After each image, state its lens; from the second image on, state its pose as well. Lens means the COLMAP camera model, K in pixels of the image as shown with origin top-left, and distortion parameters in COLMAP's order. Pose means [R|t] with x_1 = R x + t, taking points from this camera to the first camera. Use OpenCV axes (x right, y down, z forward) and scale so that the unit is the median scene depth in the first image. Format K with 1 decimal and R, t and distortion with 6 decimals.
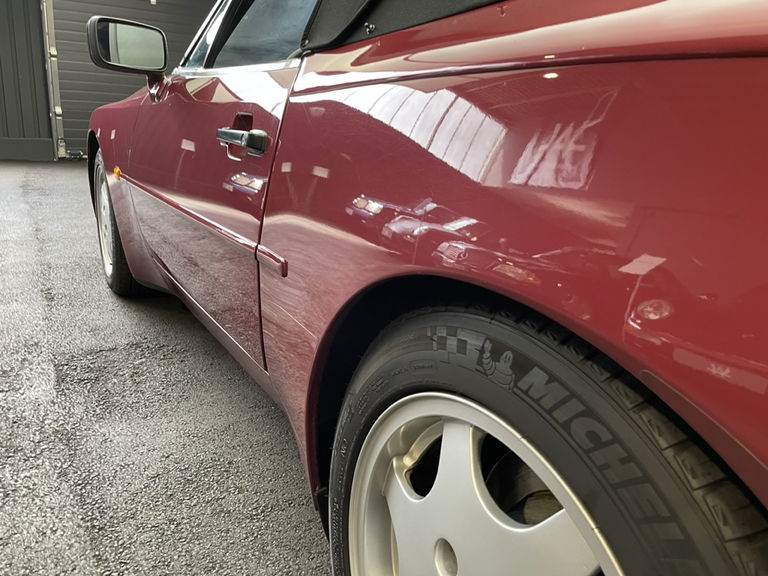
lens RADIAL K [[610.3, 0, 391.1], [0, 610.3, 295.2], [0, 0, 1]] dist [0.079718, -0.107130]
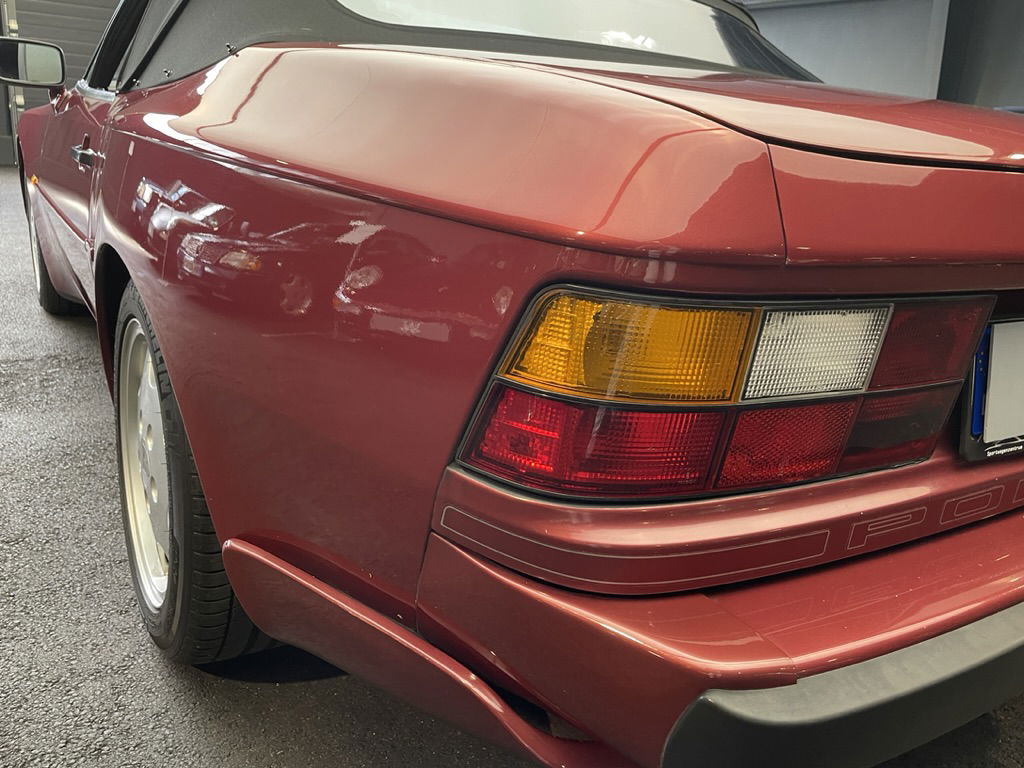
lens RADIAL K [[813.8, 0, 521.4], [0, 813.8, 393.6], [0, 0, 1]] dist [0.079718, -0.107130]
pose [[0.999239, 0.018433, 0.034362, 0.337705], [-0.019914, 0.998864, 0.043285, 0.077761], [-0.033525, -0.043936, 0.998472, -0.406757]]
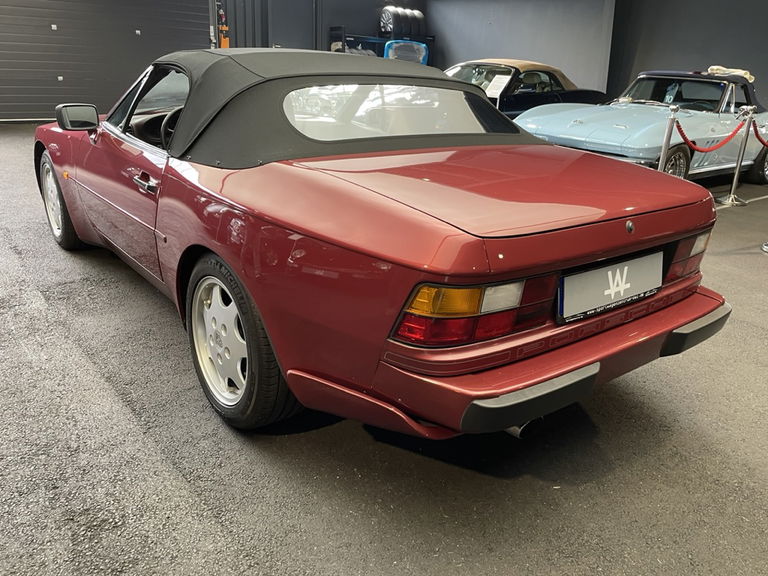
lens RADIAL K [[610.3, 0, 391.1], [0, 610.3, 295.2], [0, 0, 1]] dist [0.079718, -0.107130]
pose [[0.991083, -0.041391, 0.126653, 0.217230], [0.029257, 0.994931, 0.096209, -0.015061], [-0.129994, -0.091645, 0.987270, -0.872768]]
